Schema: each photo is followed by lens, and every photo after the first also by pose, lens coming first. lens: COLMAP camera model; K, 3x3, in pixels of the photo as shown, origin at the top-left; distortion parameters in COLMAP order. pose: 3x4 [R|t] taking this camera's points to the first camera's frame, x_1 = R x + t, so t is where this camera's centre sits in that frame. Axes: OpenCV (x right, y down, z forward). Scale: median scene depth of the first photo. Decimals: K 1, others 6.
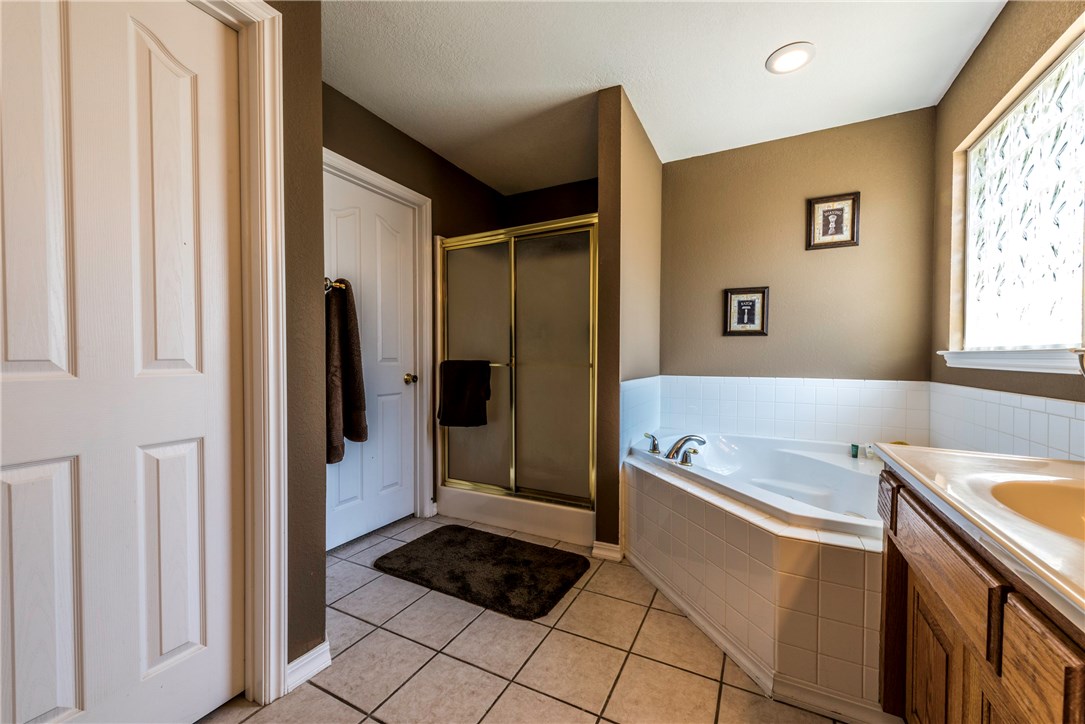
lens RADIAL K [[424.0, 0, 542.5], [0, 424.0, 362.0], [0, 0, 1]] dist [0.010384, -0.000207]
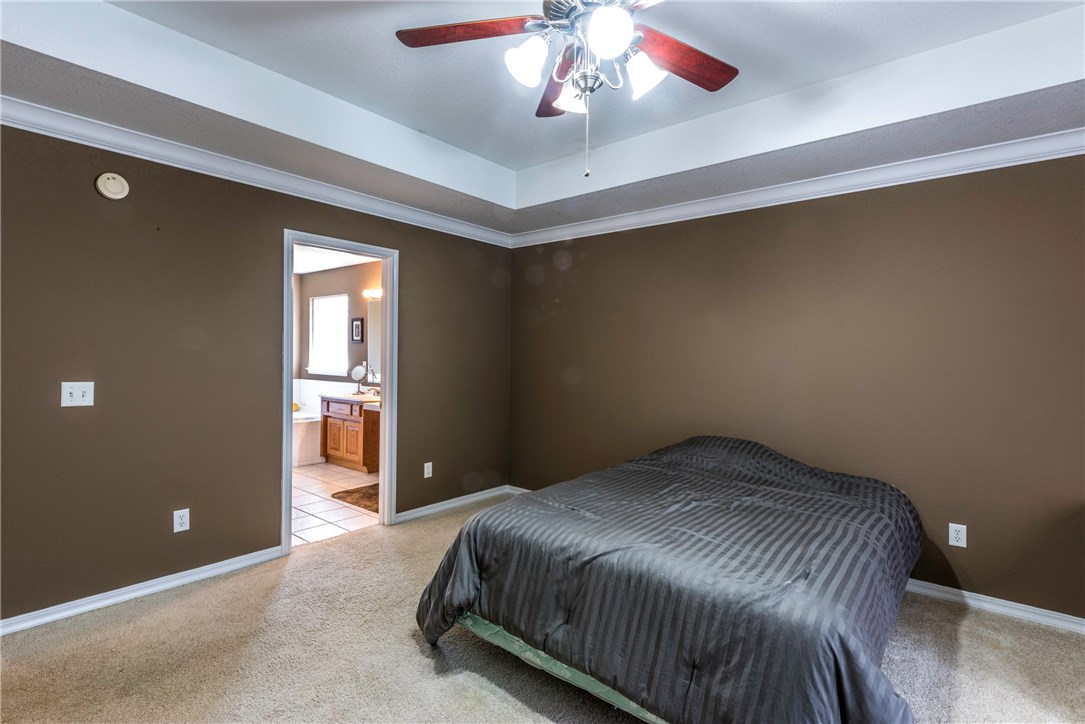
lens RADIAL K [[514.5, 0, 542.5], [0, 514.5, 362.0], [0, 0, 1]] dist [0.001763, 0.000078]
pose [[0.211407, -0.007123, 0.977372, -1.823547], [0.001424, 0.999975, 0.006980, -0.076818], [-0.977397, -0.000084, 0.211412, -1.087554]]
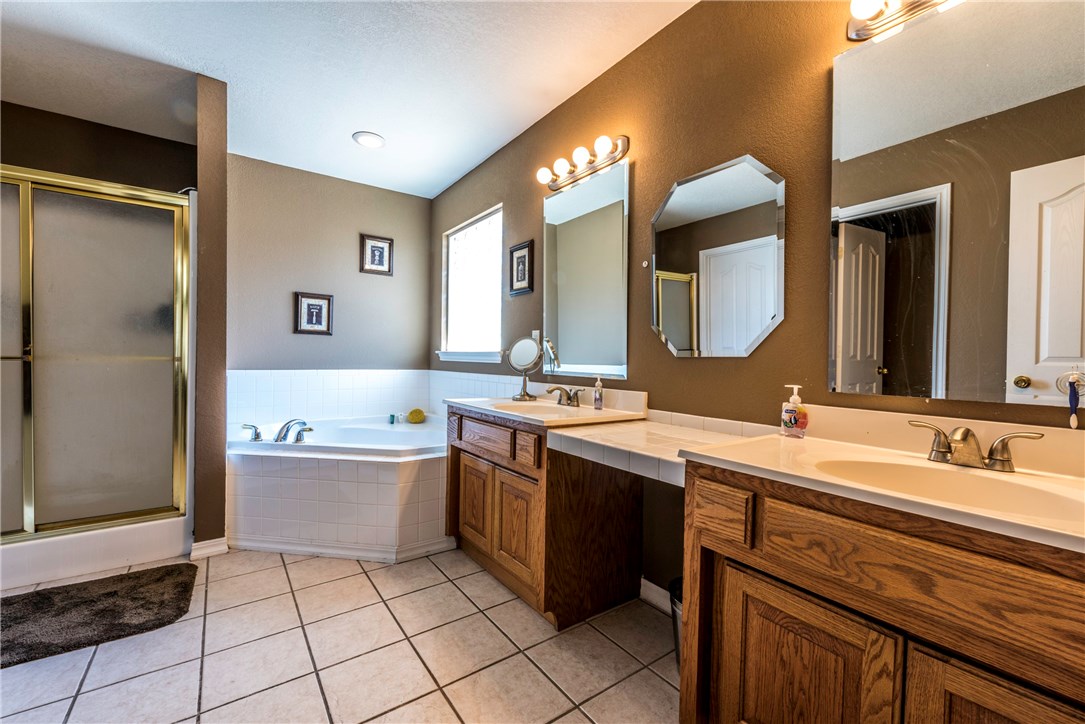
lens RADIAL K [[437.5, 0, 542.5], [0, 437.5, 362.0], [0, 0, 1]] dist [-0.000310, -0.000297]
pose [[0.456086, -0.002044, 0.889933, -0.366885], [-0.000497, 0.999997, 0.002552, 0.012363], [-0.889936, -0.001606, 0.456084, -0.130522]]
